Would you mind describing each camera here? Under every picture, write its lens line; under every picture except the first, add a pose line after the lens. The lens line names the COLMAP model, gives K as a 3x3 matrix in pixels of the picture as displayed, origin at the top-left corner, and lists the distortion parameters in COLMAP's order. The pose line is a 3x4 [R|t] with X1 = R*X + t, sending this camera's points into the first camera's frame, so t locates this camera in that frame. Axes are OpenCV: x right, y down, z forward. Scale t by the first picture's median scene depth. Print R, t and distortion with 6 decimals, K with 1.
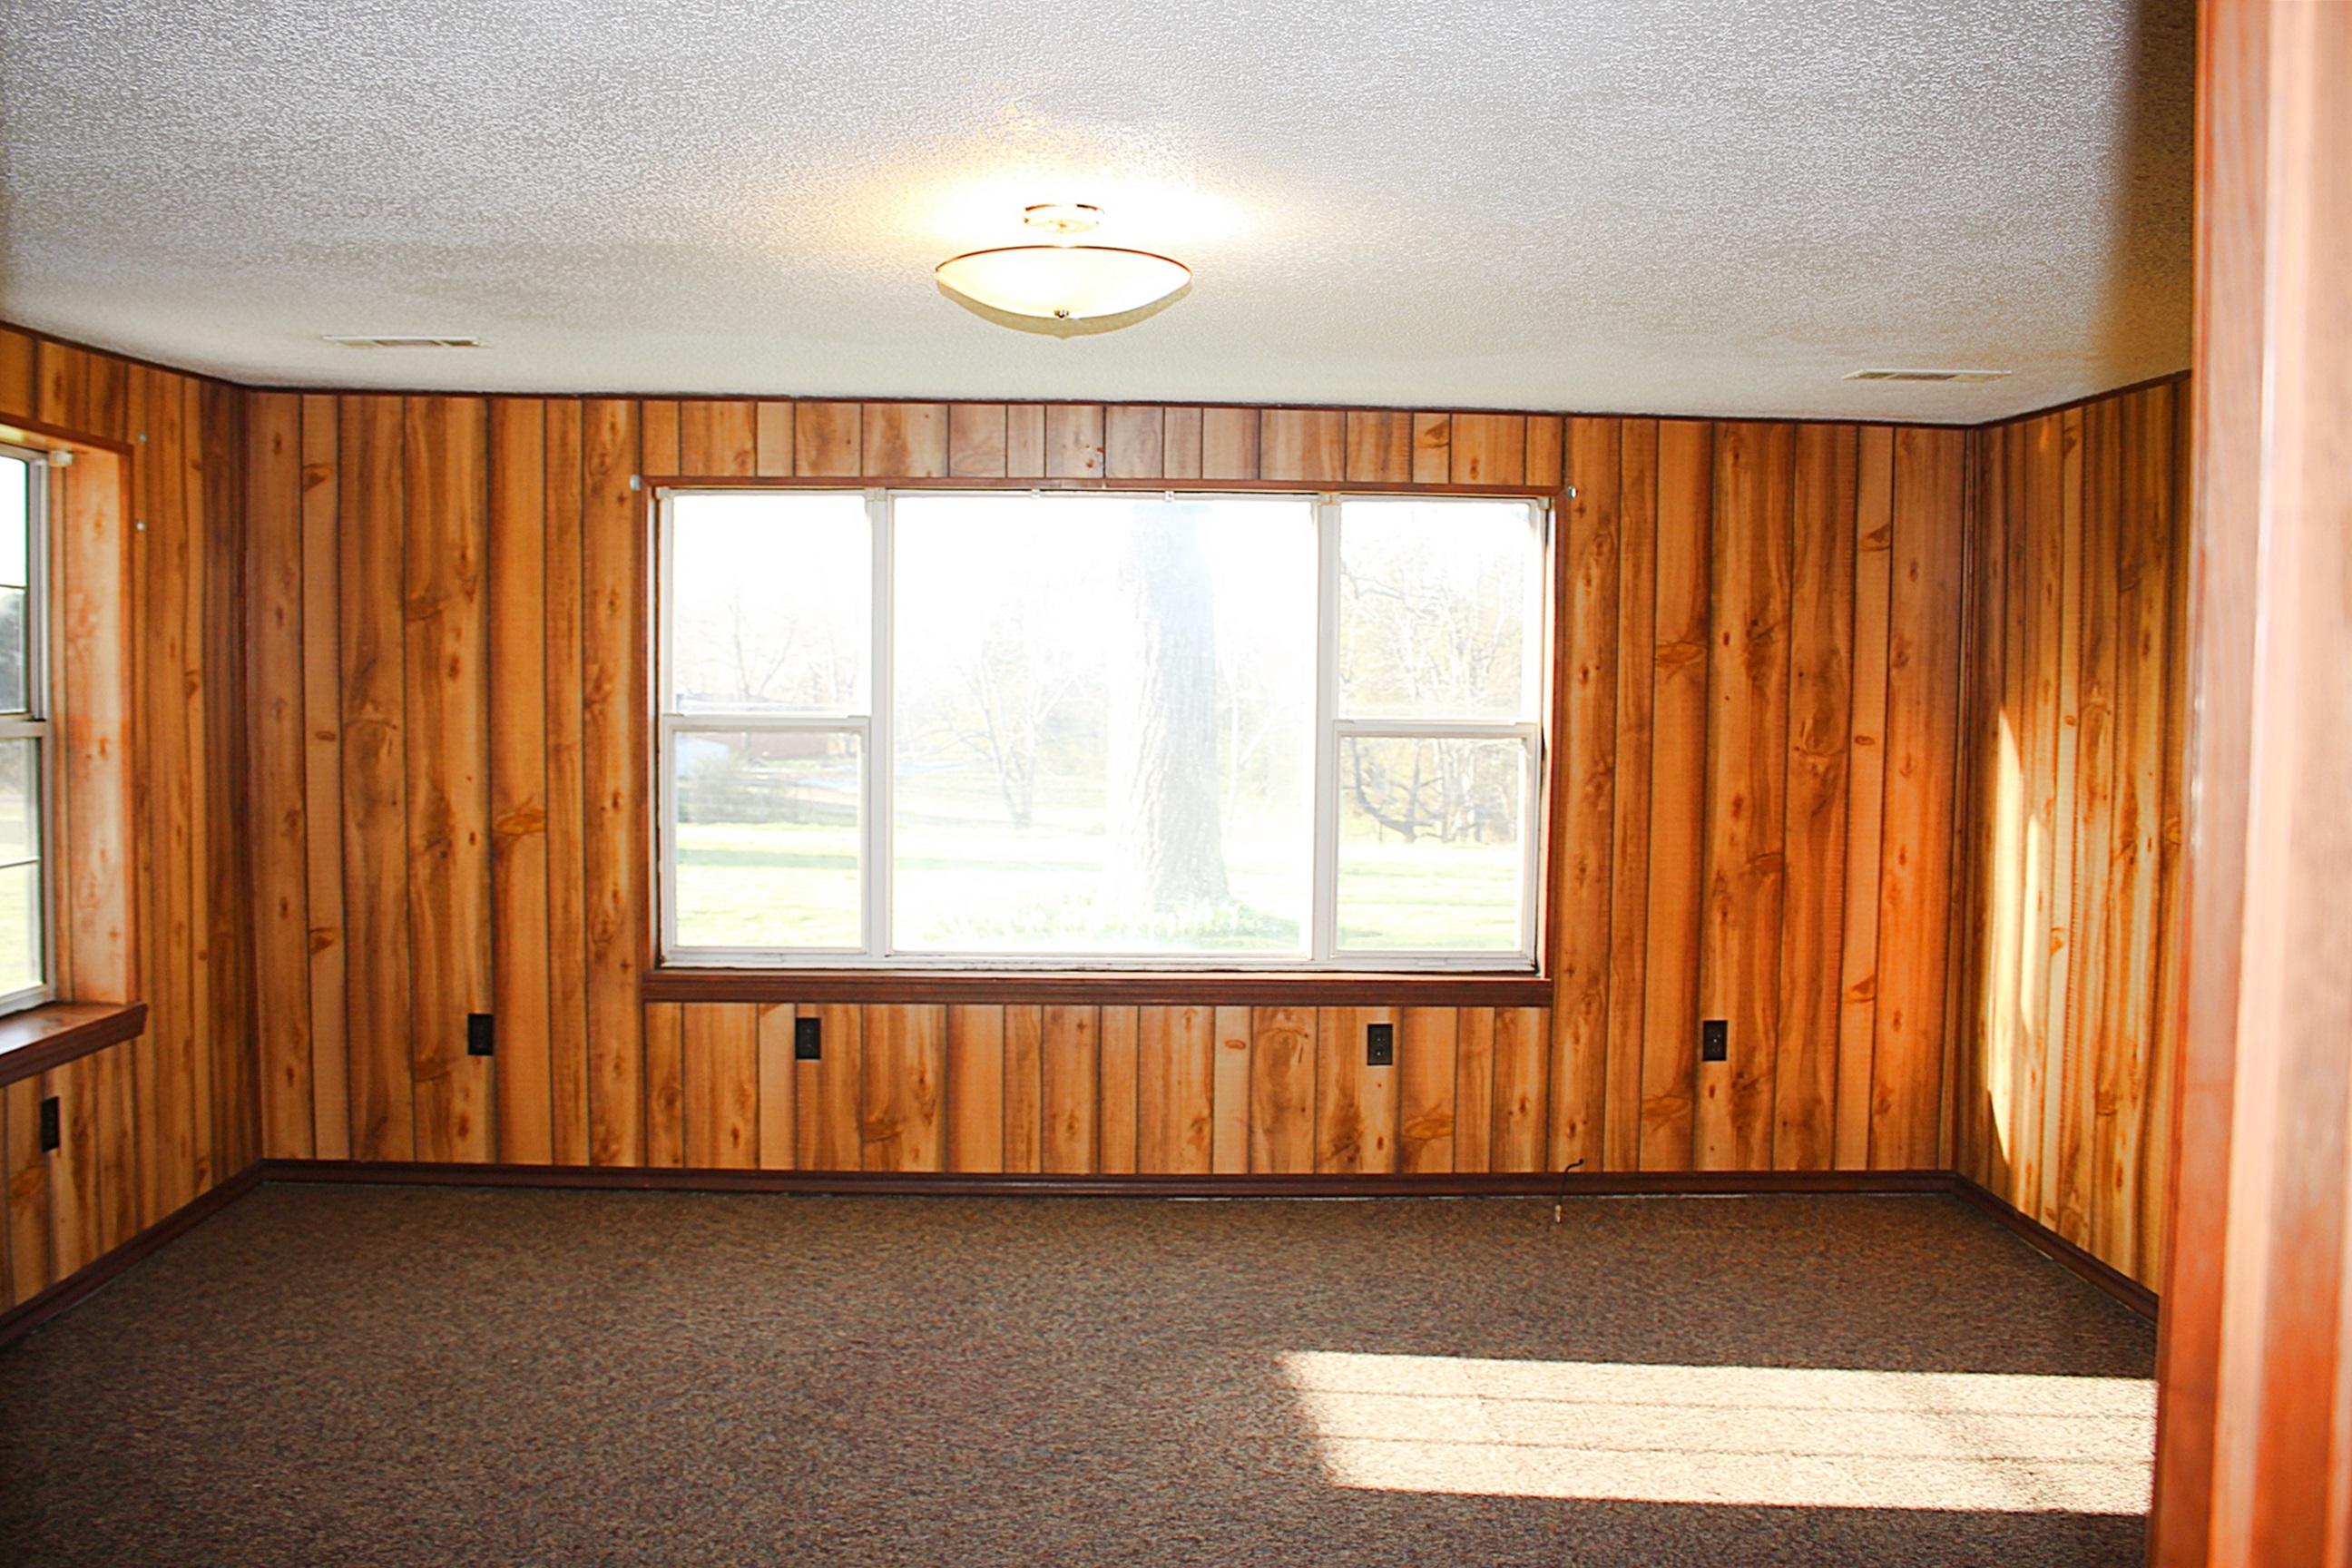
lens RADIAL K [[1975.8, 0, 1124.3], [0, 1975.8, 774.7], [0, 0, 1]] dist [-0.142798, 0.103254]
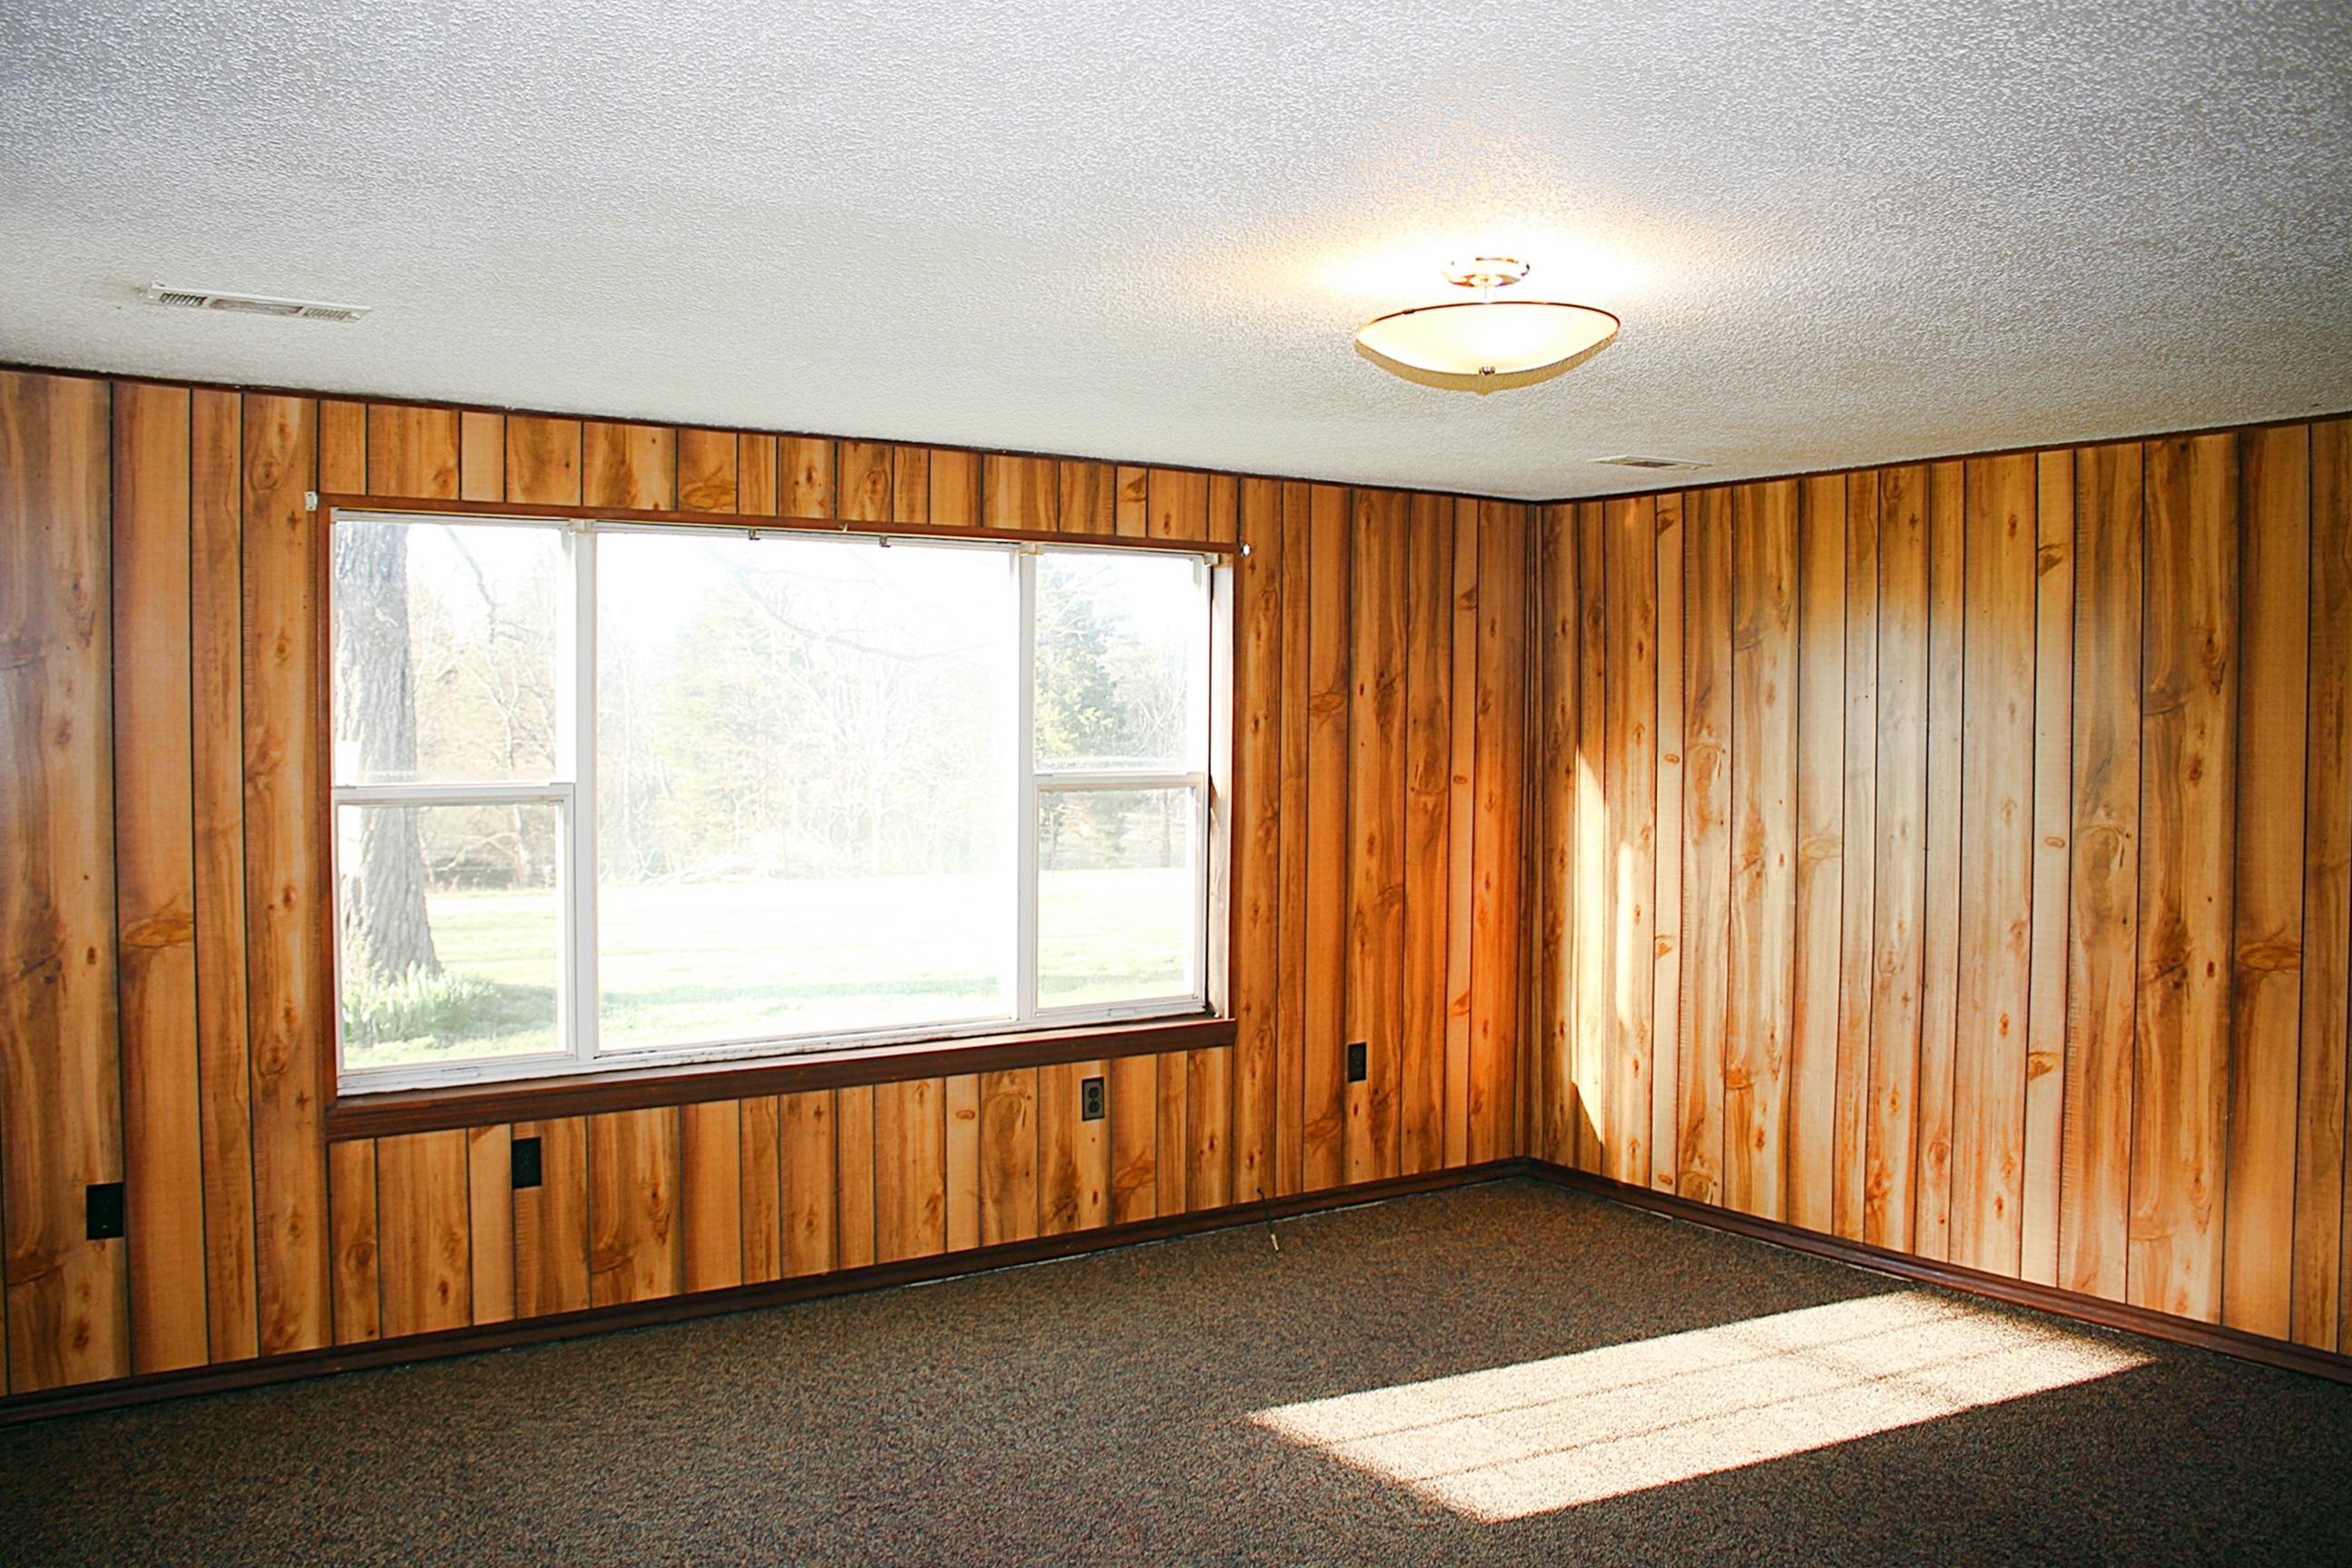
lens RADIAL K [[1975.8, 0, 1124.3], [0, 1975.8, 774.7], [0, 0, 1]] dist [-0.142798, 0.103254]
pose [[0.845946, -0.024598, 0.532701, -0.386083], [0.033638, 0.999408, -0.007270, -0.018942], [-0.532206, 0.024069, 0.846272, 0.147168]]
